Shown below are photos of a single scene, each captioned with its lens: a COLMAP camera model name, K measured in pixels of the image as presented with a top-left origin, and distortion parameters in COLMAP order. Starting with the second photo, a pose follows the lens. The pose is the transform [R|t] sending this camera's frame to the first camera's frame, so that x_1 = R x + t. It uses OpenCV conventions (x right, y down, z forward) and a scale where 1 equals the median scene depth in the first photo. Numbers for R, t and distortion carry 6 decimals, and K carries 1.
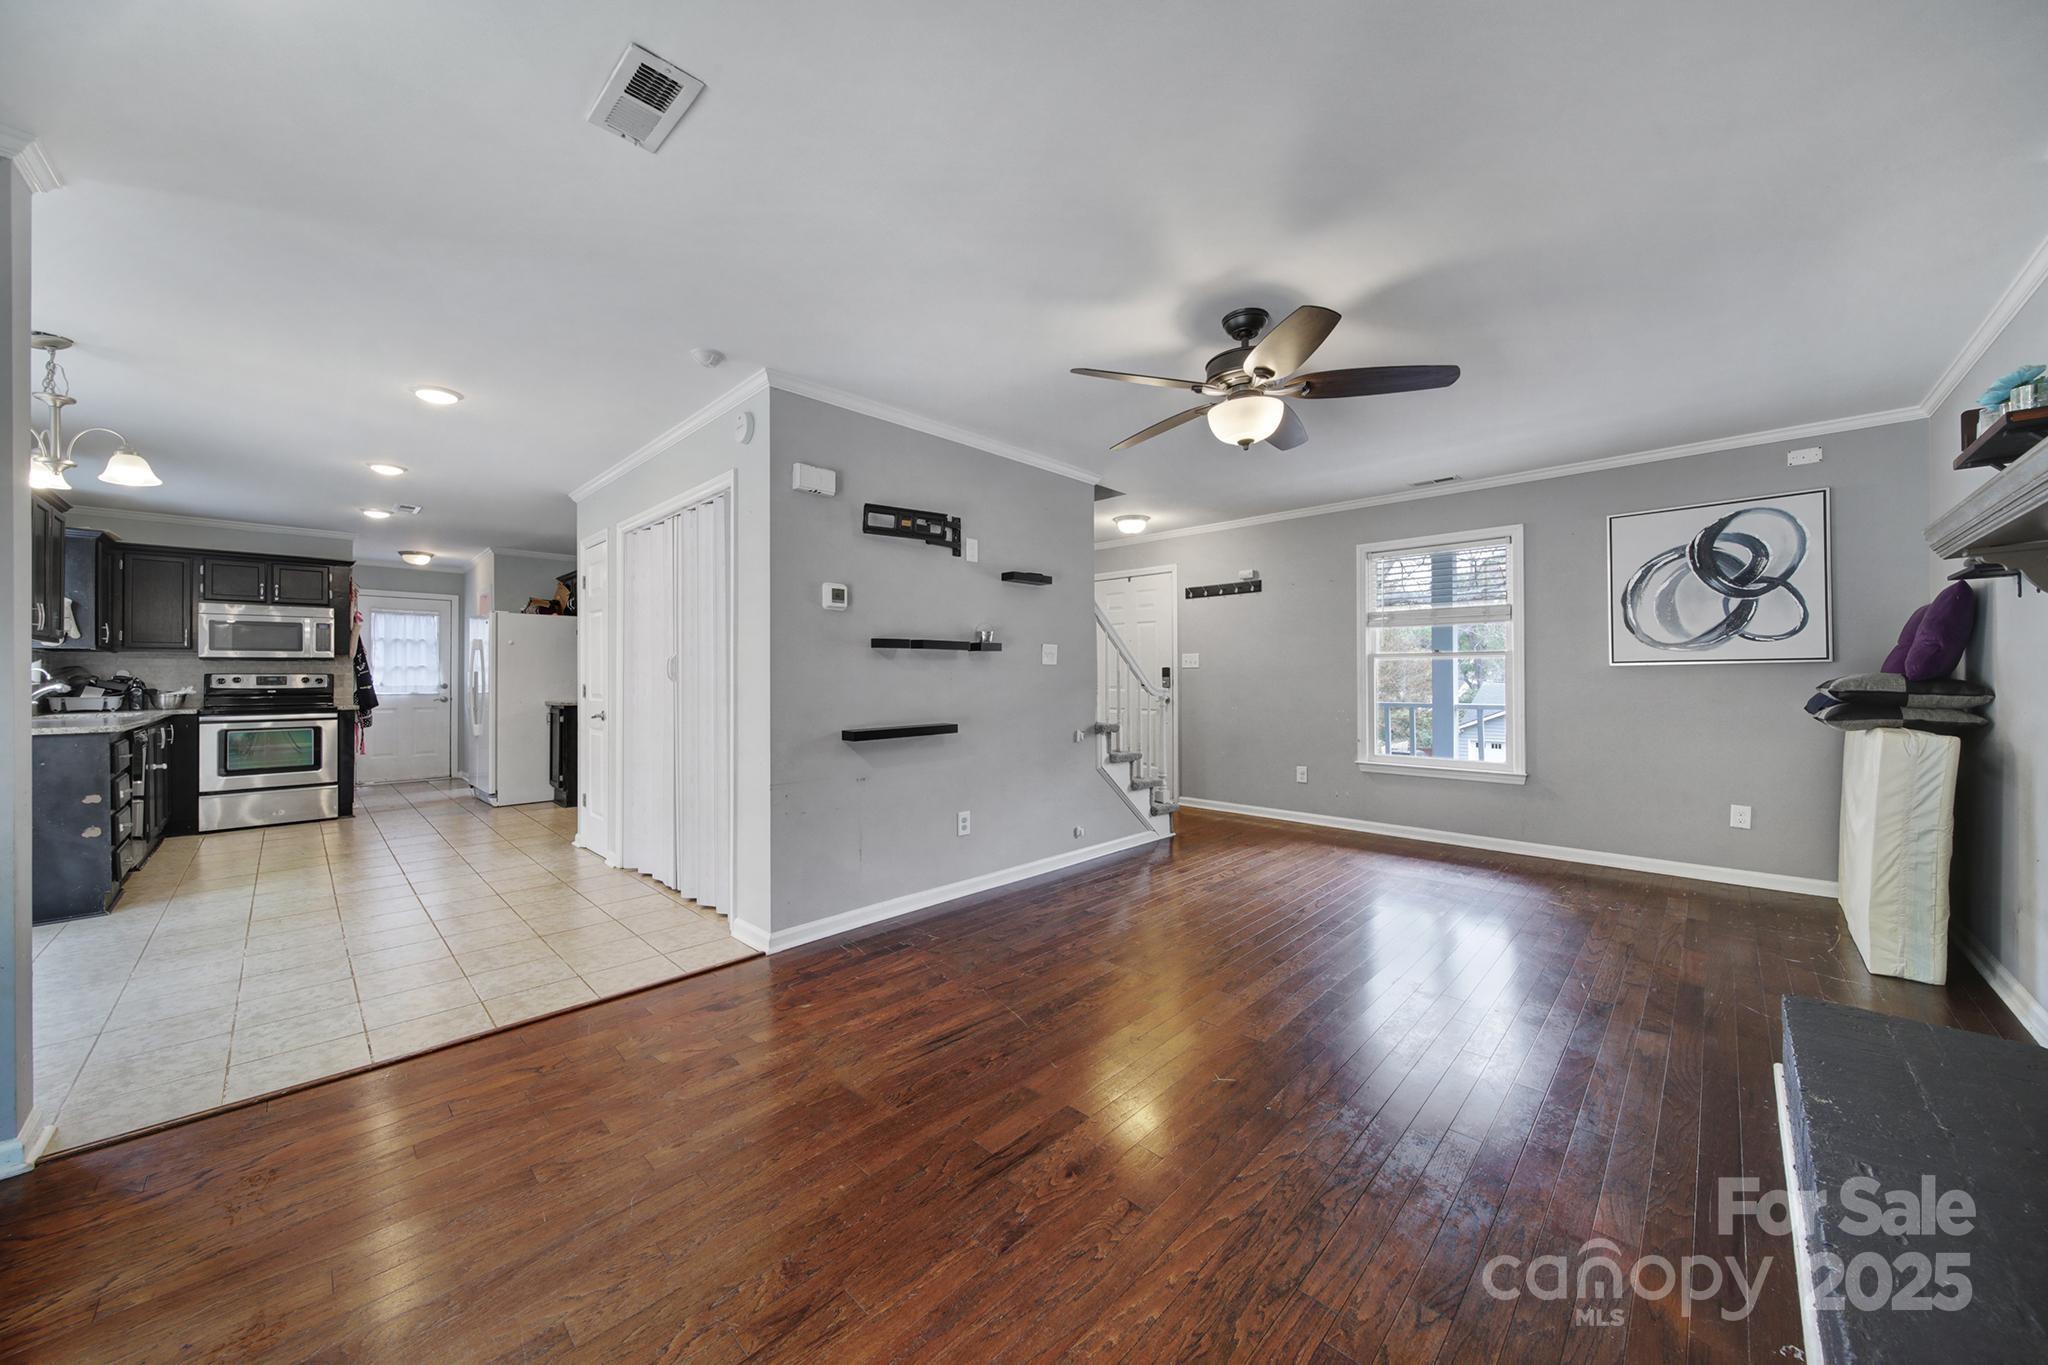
lens RADIAL K [[718.7, 0, 1021.4], [0, 718.7, 675.2], [0, 0, 1]] dist [-0.001451, -0.000518]
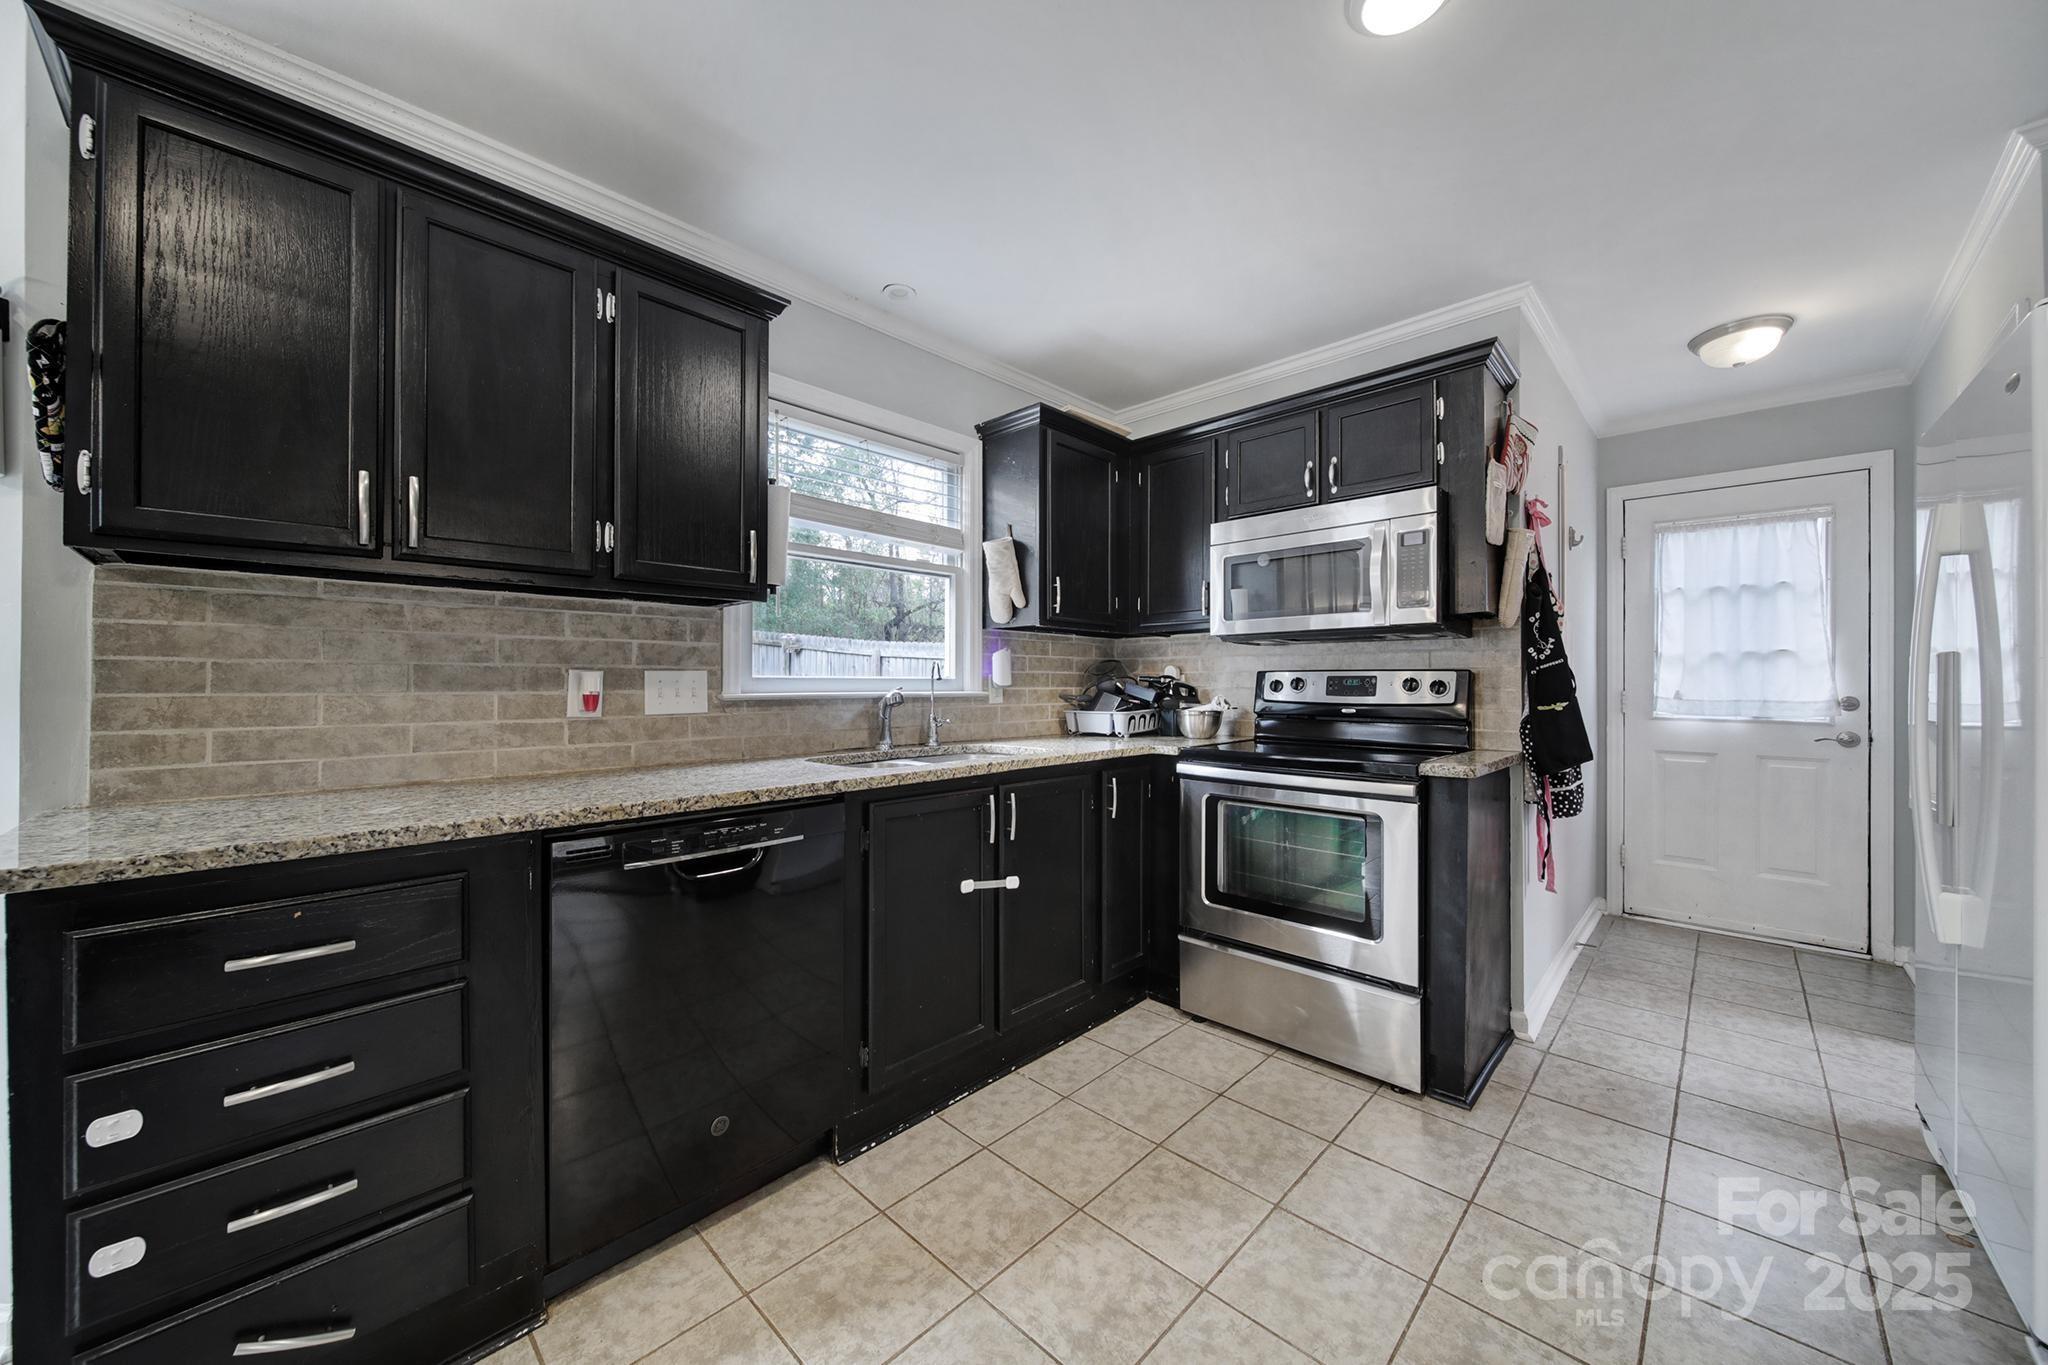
lens RADIAL K [[729.4, 0, 1023.7], [0, 729.4, 678.9], [0, 0, 1]] dist [-0.003012, -0.000401]
pose [[0.002036, -0.000295, -0.999998, -0.668144], [0.001612, 0.999999, -0.000292, 0.003502], [0.999997, -0.001612, 0.002036, 0.889243]]
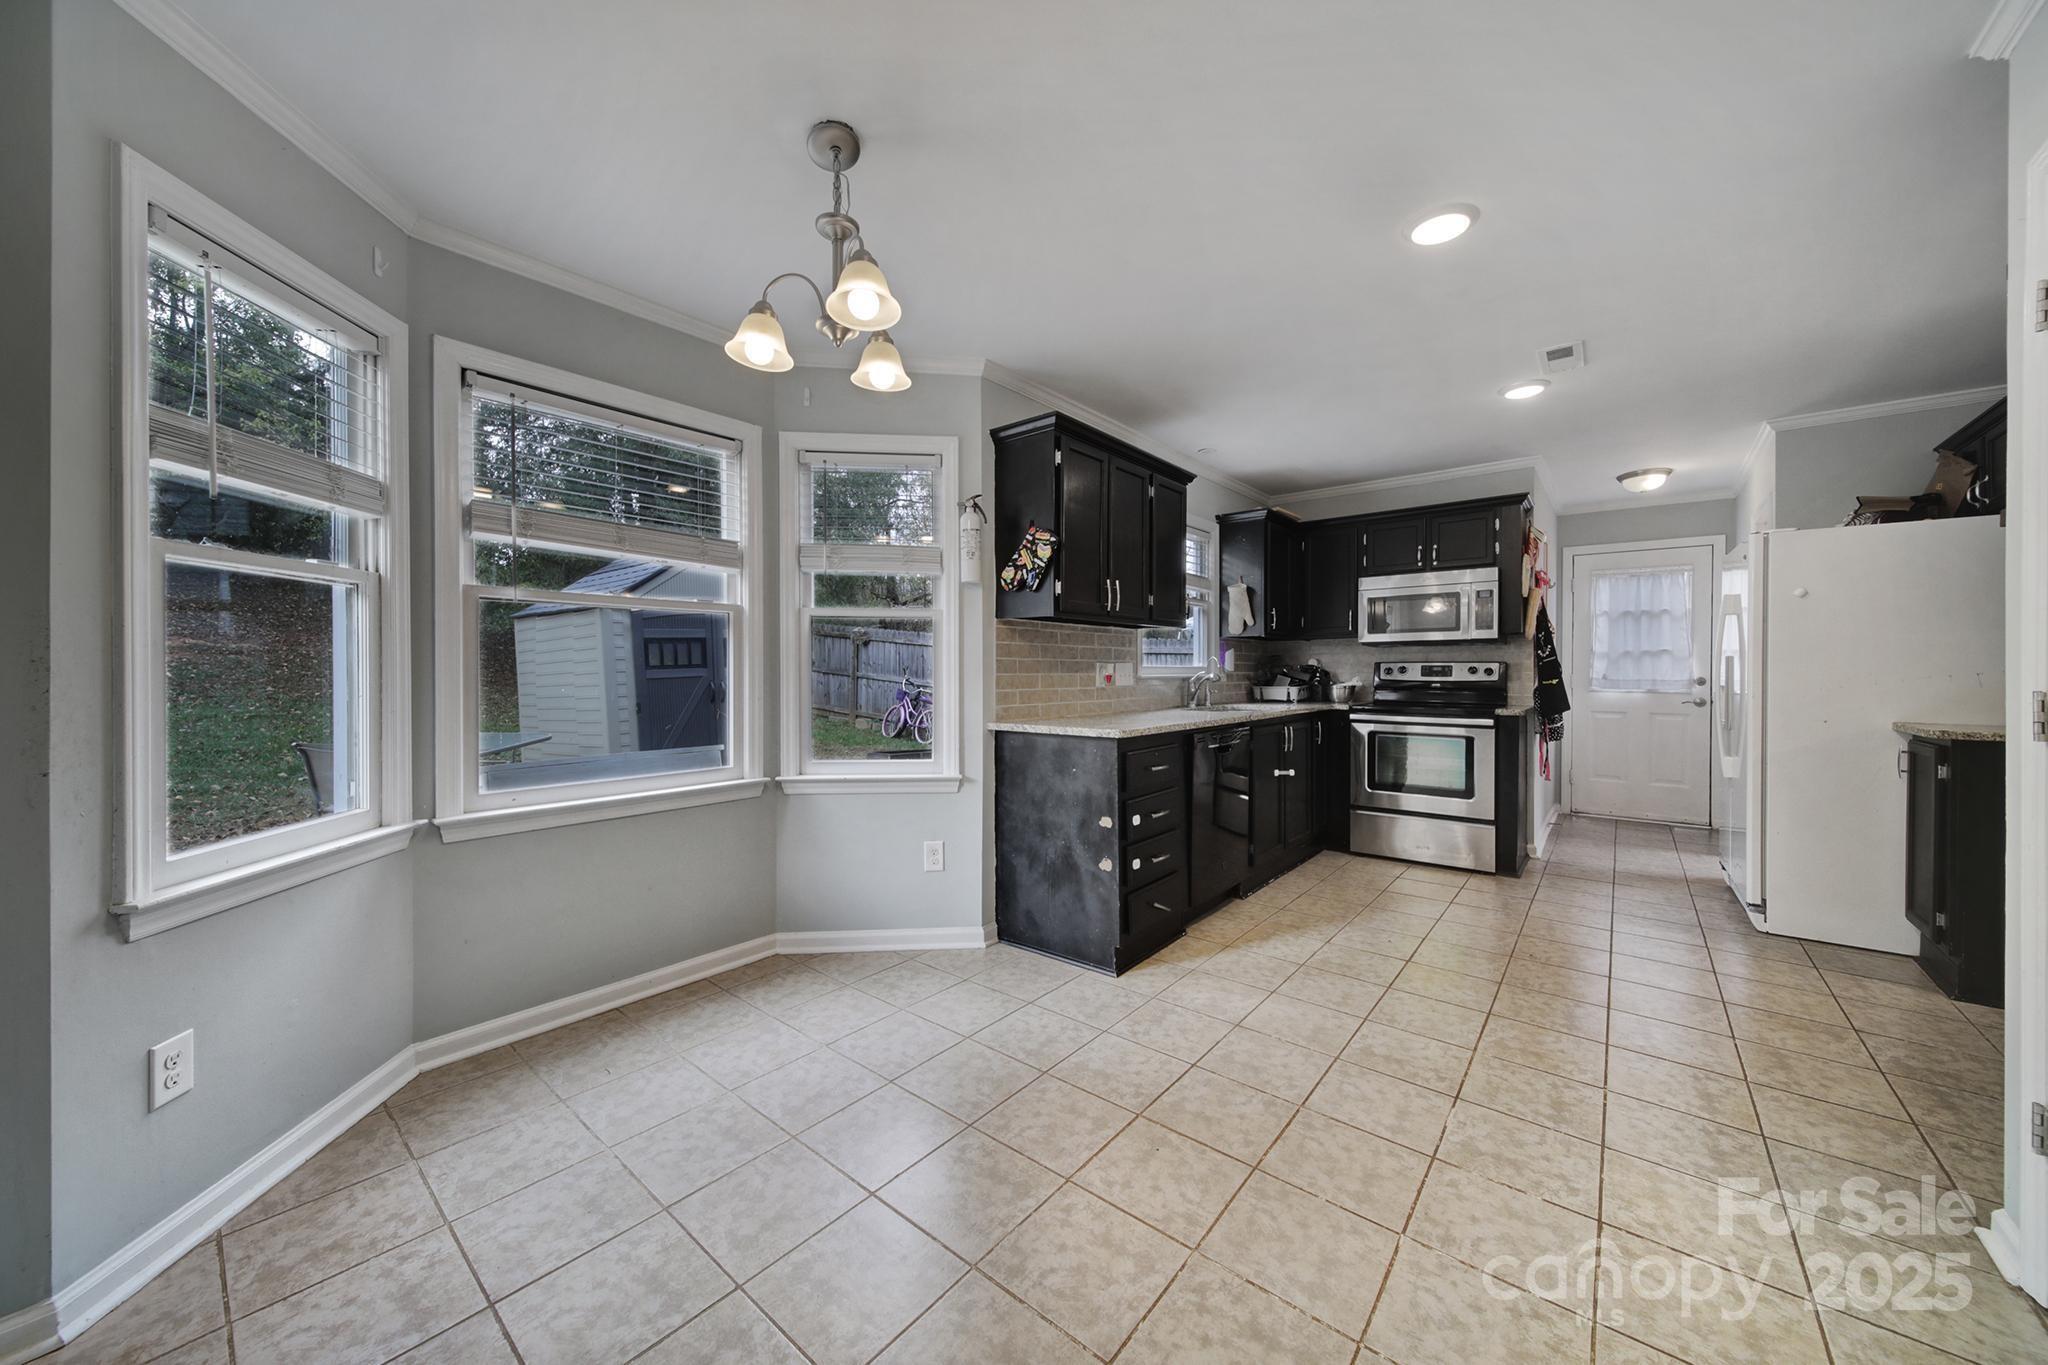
lens RADIAL K [[718.7, 0, 1021.4], [0, 718.7, 675.2], [0, 0, 1]] dist [-0.001451, -0.000518]
pose [[0.077960, 0.011179, -0.996894, -0.342145], [0.001615, 0.999934, 0.011340, 0.002895], [0.996955, -0.002494, 0.077937, 0.548683]]
